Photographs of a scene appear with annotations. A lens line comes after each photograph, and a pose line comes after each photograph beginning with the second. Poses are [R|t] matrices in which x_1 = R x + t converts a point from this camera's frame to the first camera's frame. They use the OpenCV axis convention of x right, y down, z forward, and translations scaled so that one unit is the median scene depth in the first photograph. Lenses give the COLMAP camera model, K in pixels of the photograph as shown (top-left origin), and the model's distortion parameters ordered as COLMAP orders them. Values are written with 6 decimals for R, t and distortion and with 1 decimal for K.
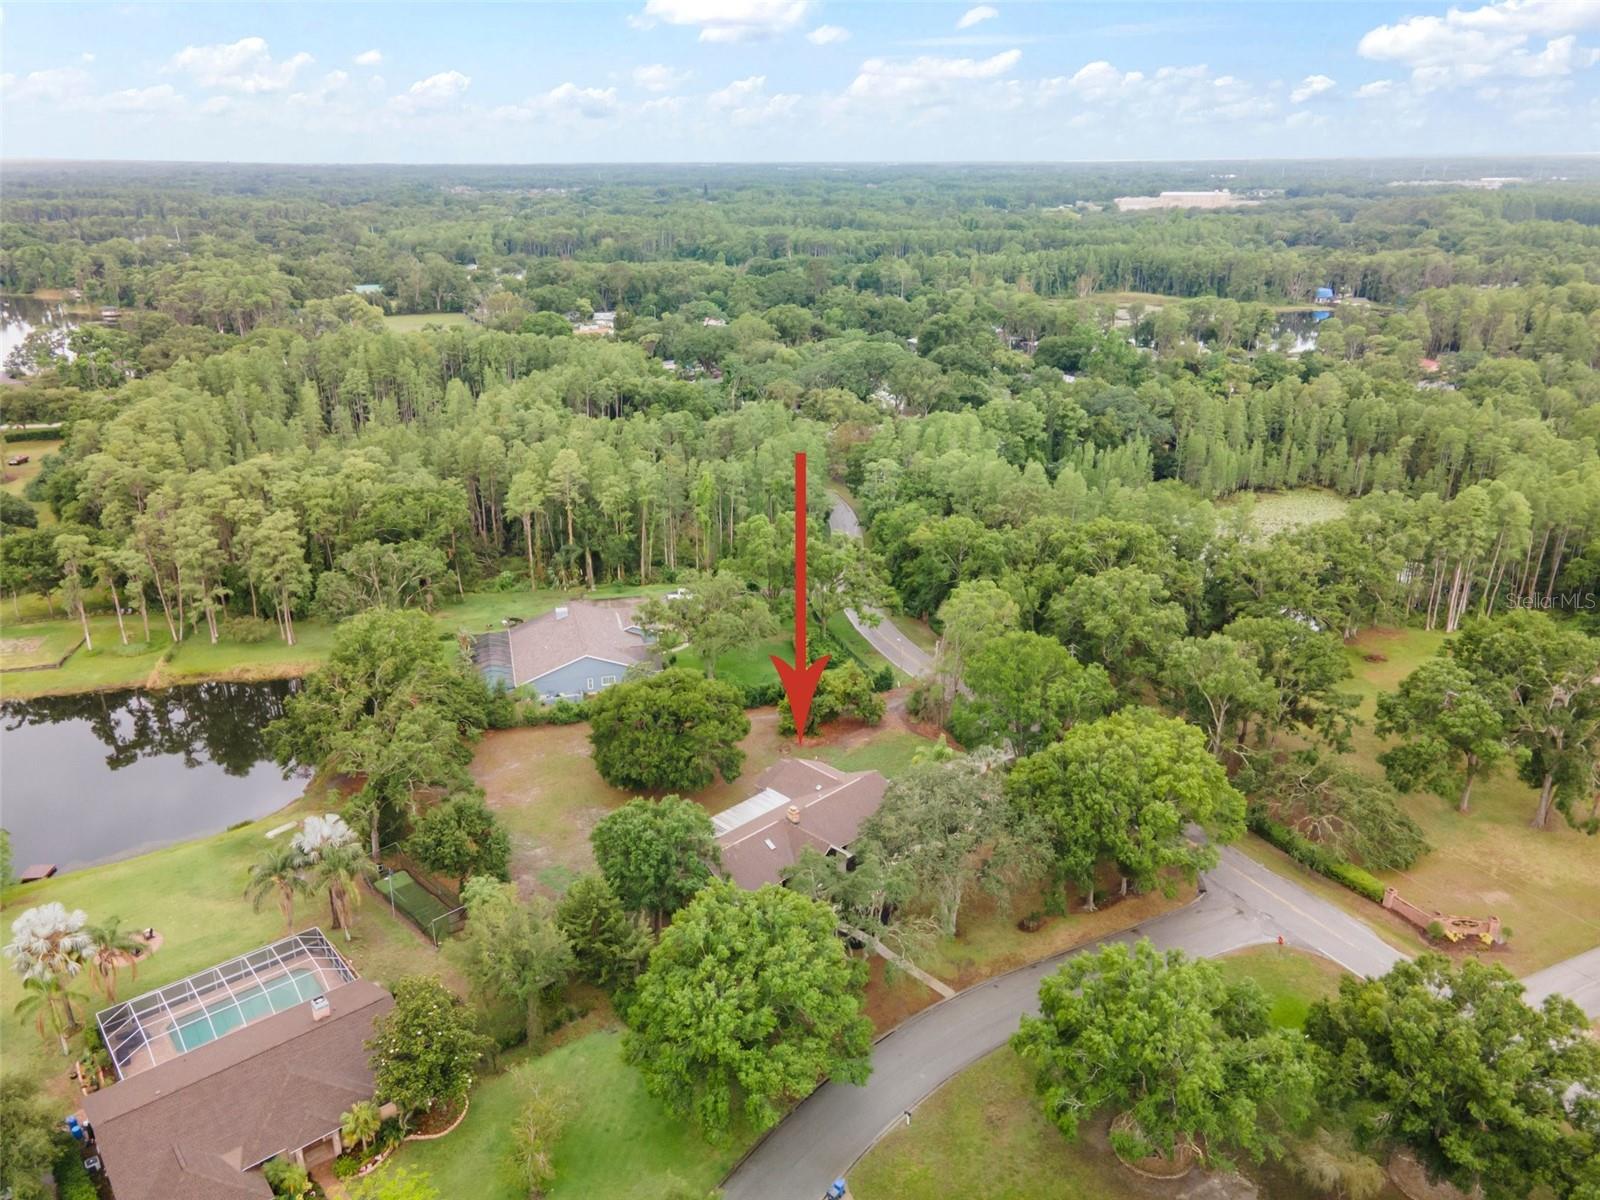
lens RADIAL K [[1151.8, 0, 791.6], [0, 1151.8, 596.7], [0, 0, 1]] dist [0.048466, 0.002012]
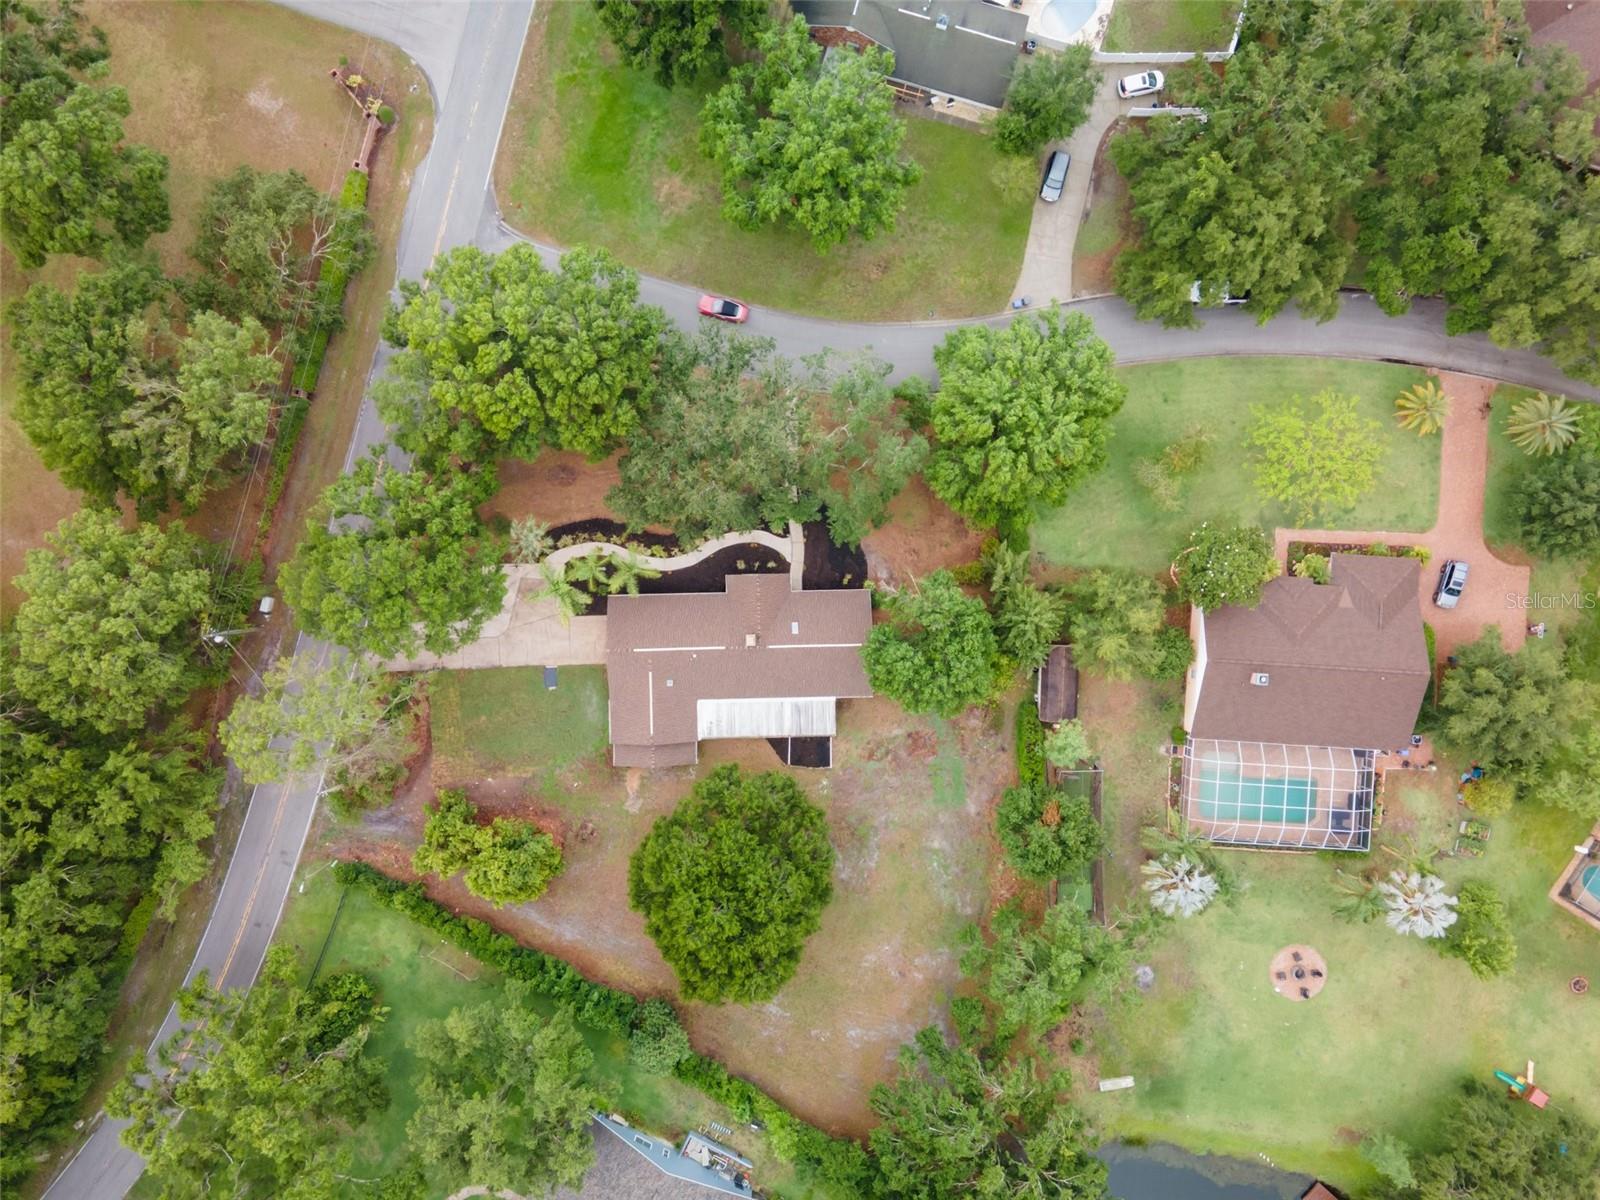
lens RADIAL K [[1164.6, 0, 795.8], [0, 1164.6, 598.6], [0, 0, 1]] dist [0.035642, 0.002244]
pose [[-0.732702, -0.680339, -0.016943, 0.010299], [0.229576, -0.270530, 0.934938, -0.509662], [-0.640658, 0.681141, 0.354407, 0.493823]]
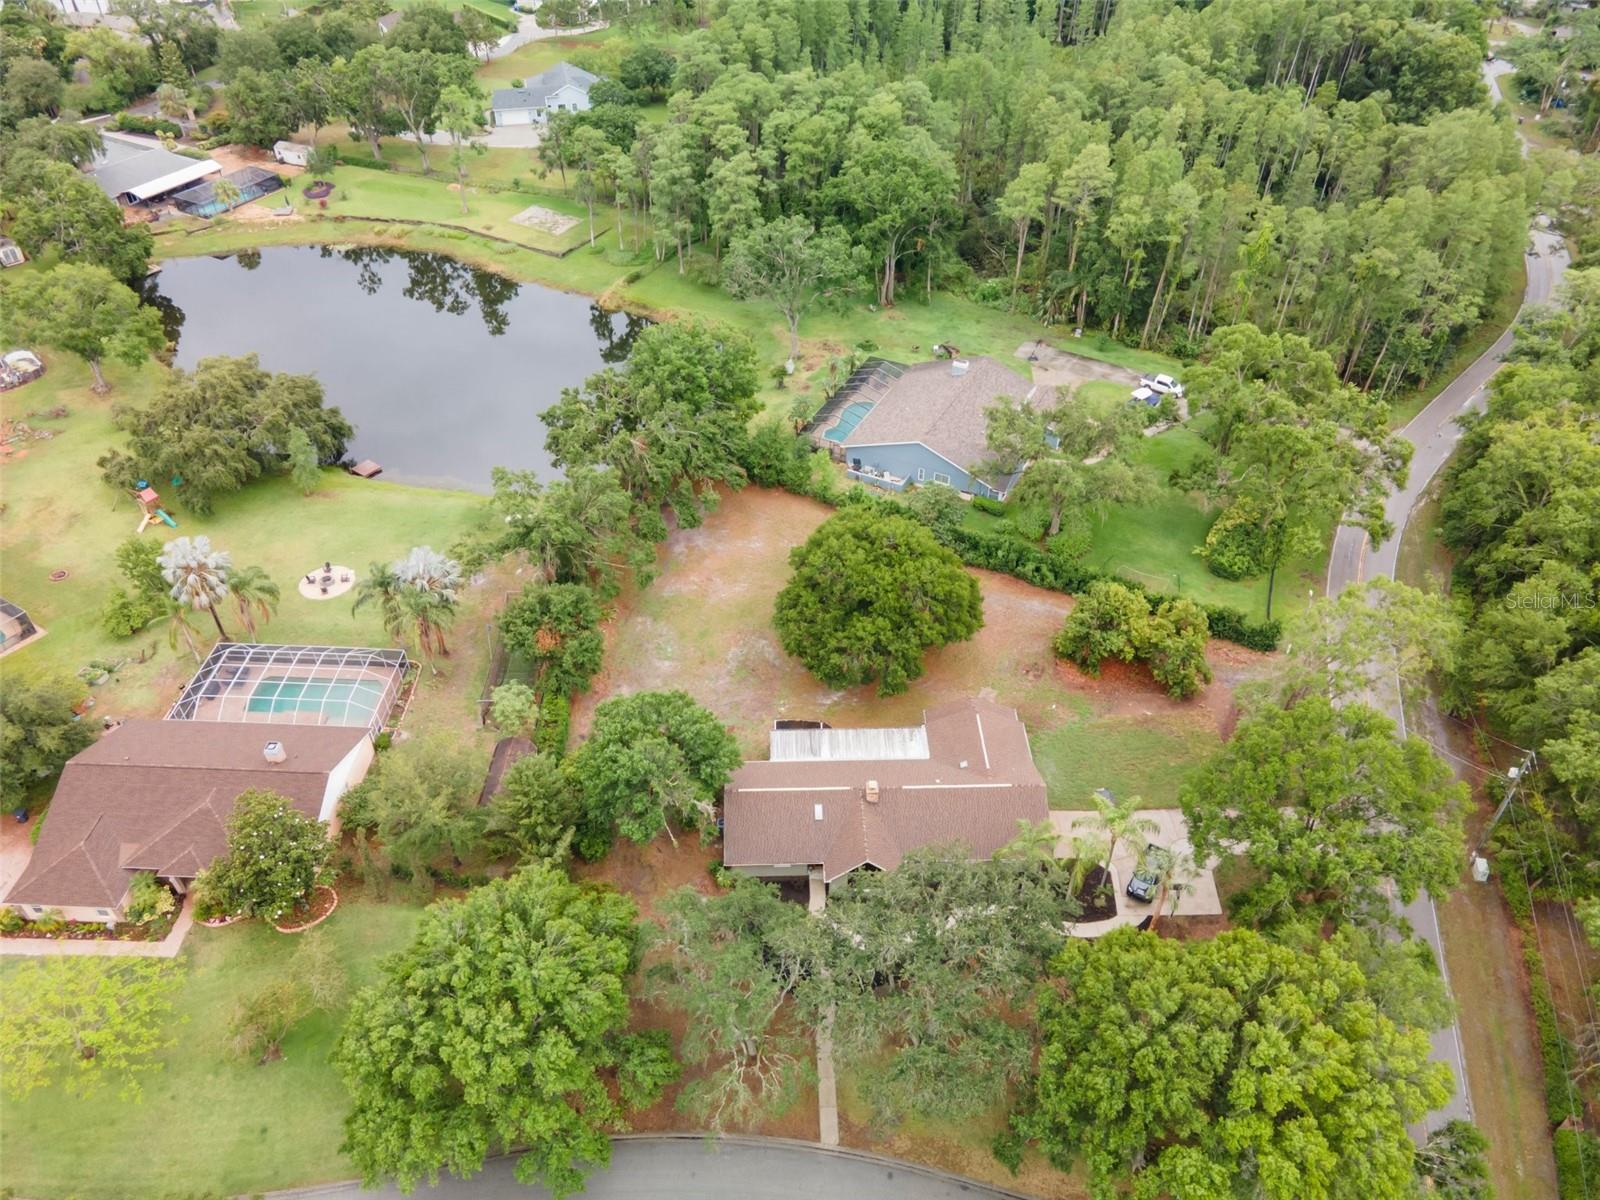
lens RADIAL K [[1164.6, 0, 795.8], [0, 1164.6, 598.6], [0, 0, 1]] dist [0.035642, 0.002244]
pose [[0.733299, 0.440959, -0.517521, 0.237617], [-0.236944, 0.879188, 0.413384, -0.175606], [0.637284, -0.180510, 0.749190, 0.329780]]
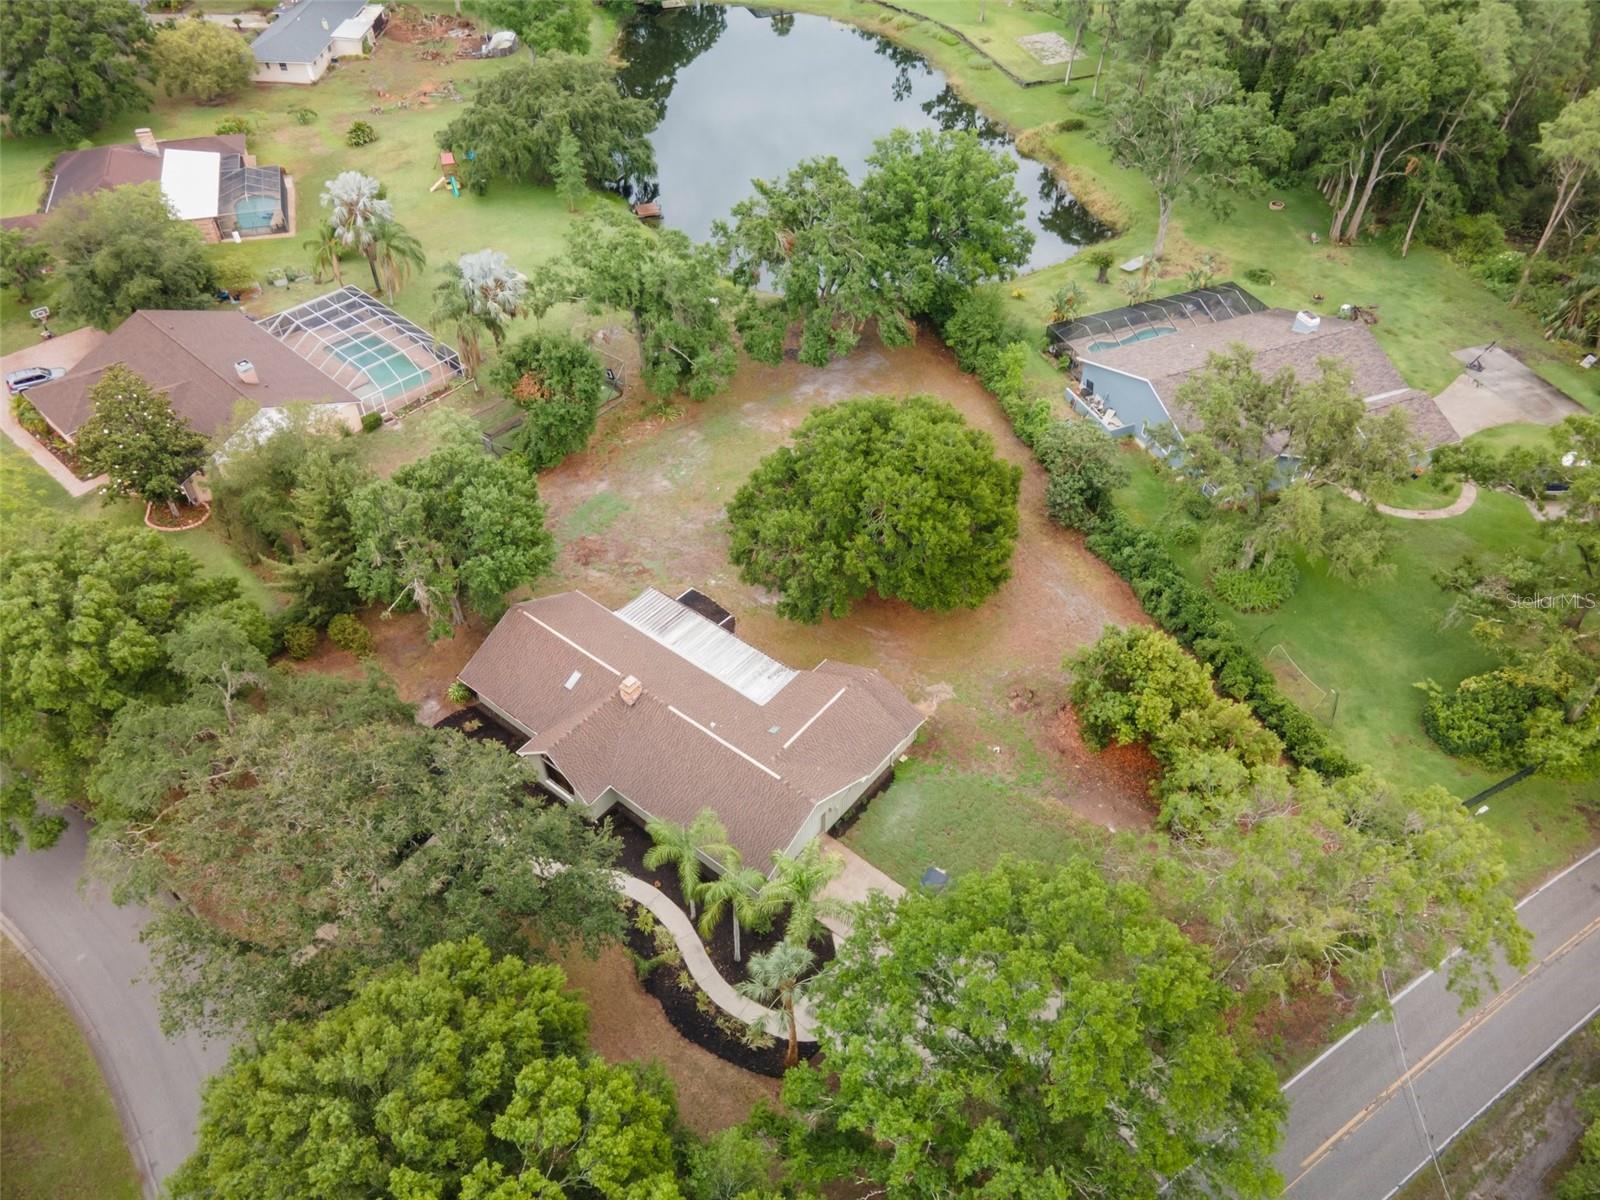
lens RADIAL K [[1164.6, 0, 795.8], [0, 1164.6, 598.6], [0, 0, 1]] dist [0.035642, 0.002244]
pose [[0.120297, 0.688283, -0.715399, 0.313110], [-0.344246, 0.704840, 0.620238, -0.184774], [0.931141, 0.171661, 0.321729, 0.690123]]
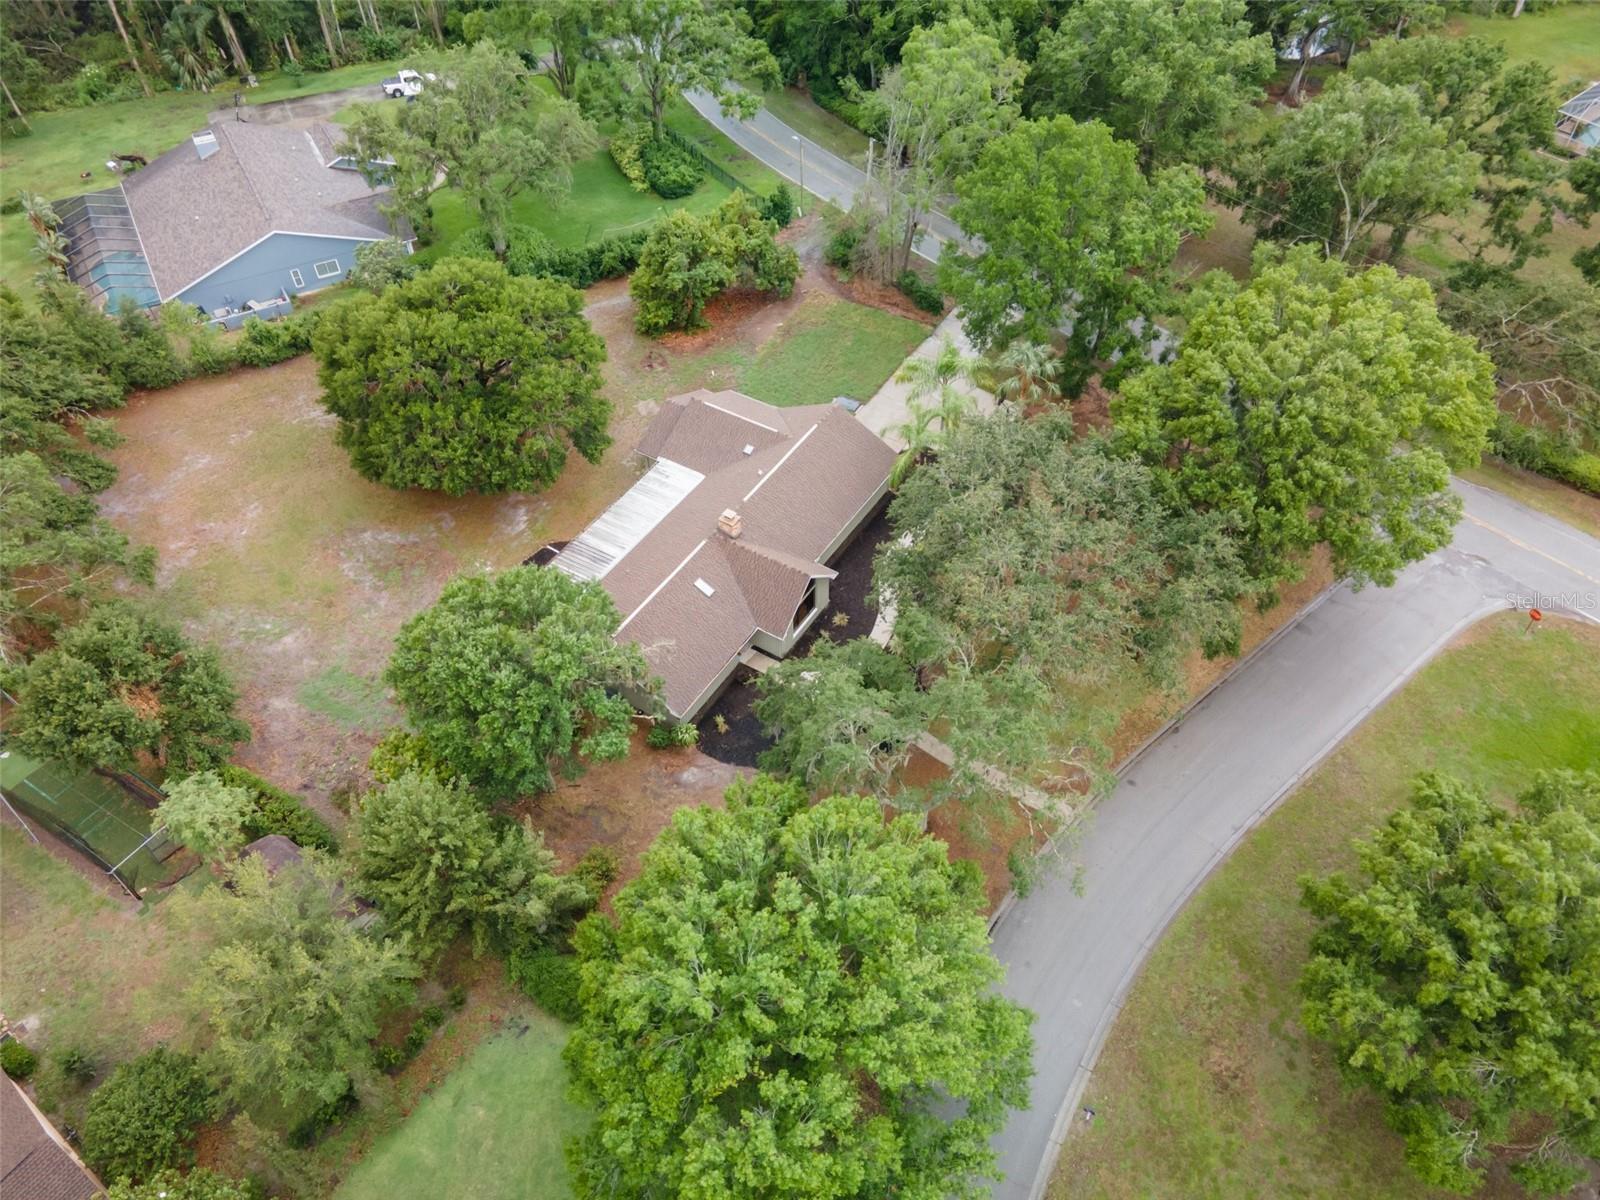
lens RADIAL K [[1151.8, 0, 791.6], [0, 1151.8, 596.7], [0, 0, 1]] dist [0.048466, 0.002012]
pose [[0.972583, -0.179333, 0.148063, -0.047564], [0.093681, 0.884849, 0.456363, -0.030882], [-0.212854, -0.429980, 0.877388, 0.368938]]
